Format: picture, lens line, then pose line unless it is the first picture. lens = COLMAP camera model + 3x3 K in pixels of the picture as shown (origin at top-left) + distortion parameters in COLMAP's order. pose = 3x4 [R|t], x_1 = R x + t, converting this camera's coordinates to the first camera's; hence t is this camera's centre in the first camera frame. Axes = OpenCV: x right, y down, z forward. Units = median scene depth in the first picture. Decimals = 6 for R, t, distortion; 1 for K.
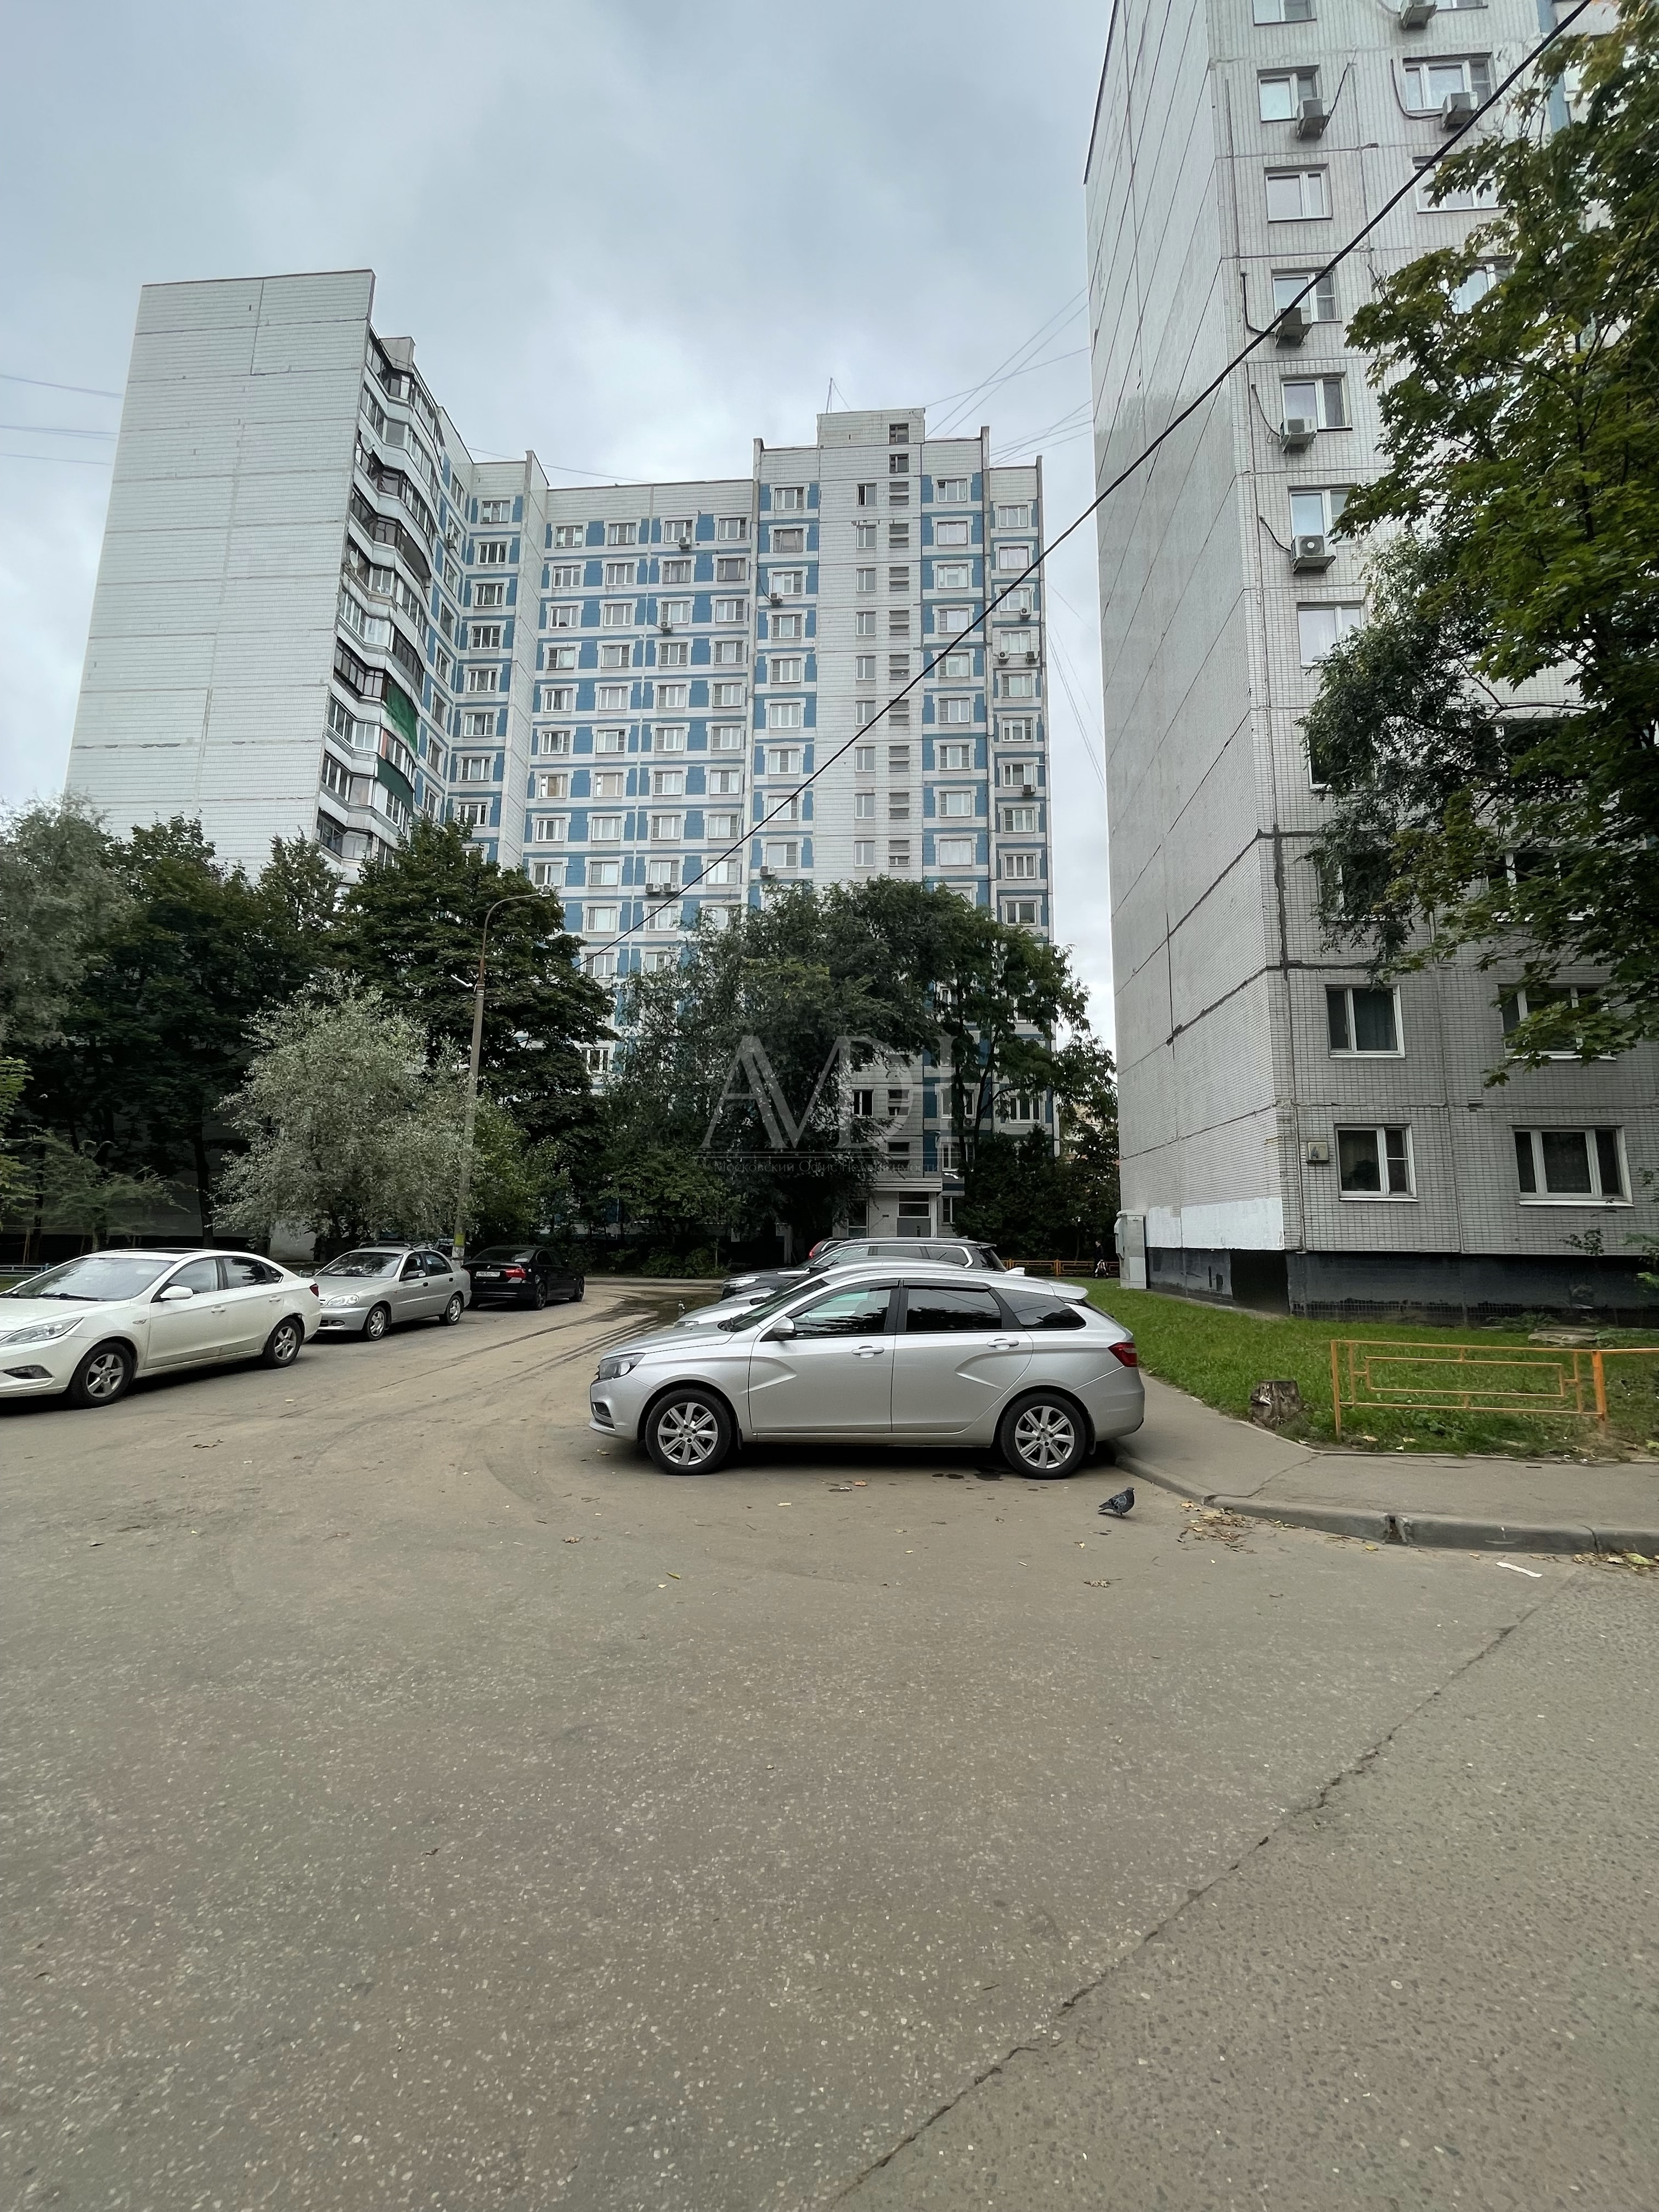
lens RADIAL K [[891.6, 0, 831.1], [0, 891.6, 1106.1], [0, 0, 1]] dist [-0.002302, 0.000000]
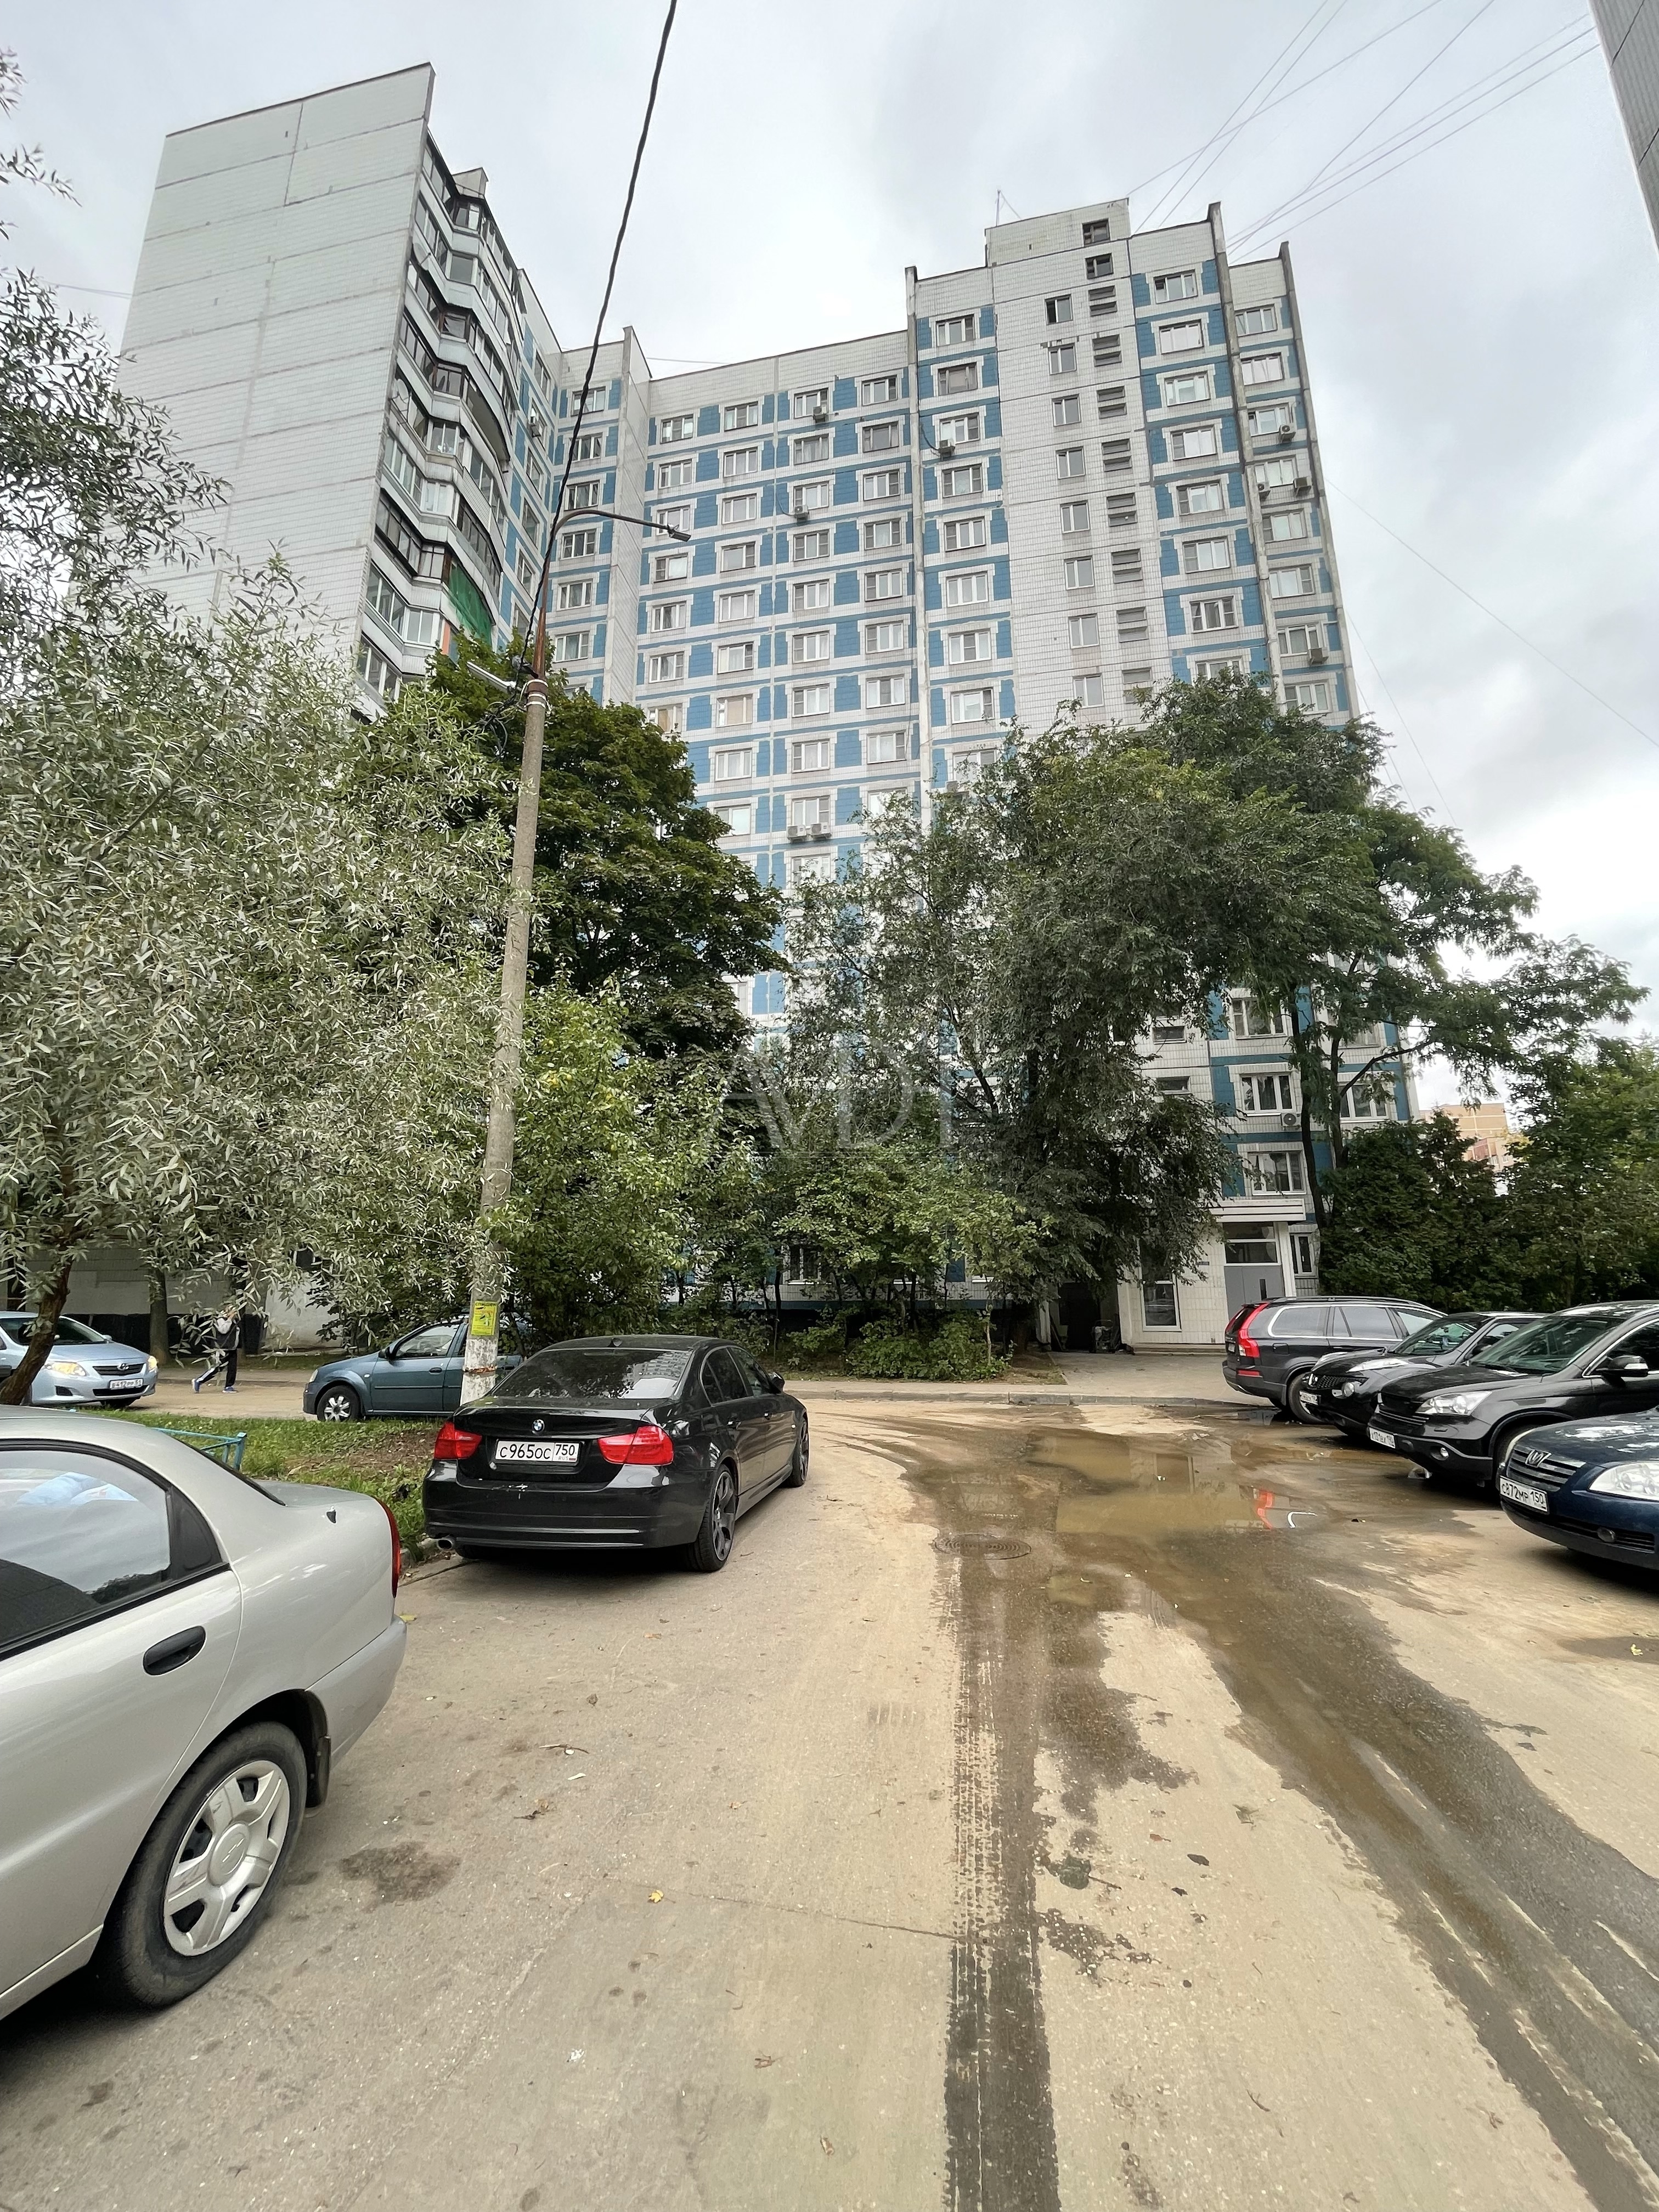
lens RADIAL K [[891.6, 0, 830.1], [0, 891.6, 1104.5], [0, 0, 1]] dist [-0.002302, 0.000000]
pose [[0.992980, -0.041485, -0.110764, -0.098326], [0.033295, 0.996643, -0.074790, 0.040032], [0.113495, 0.070577, 0.991029, 0.275402]]
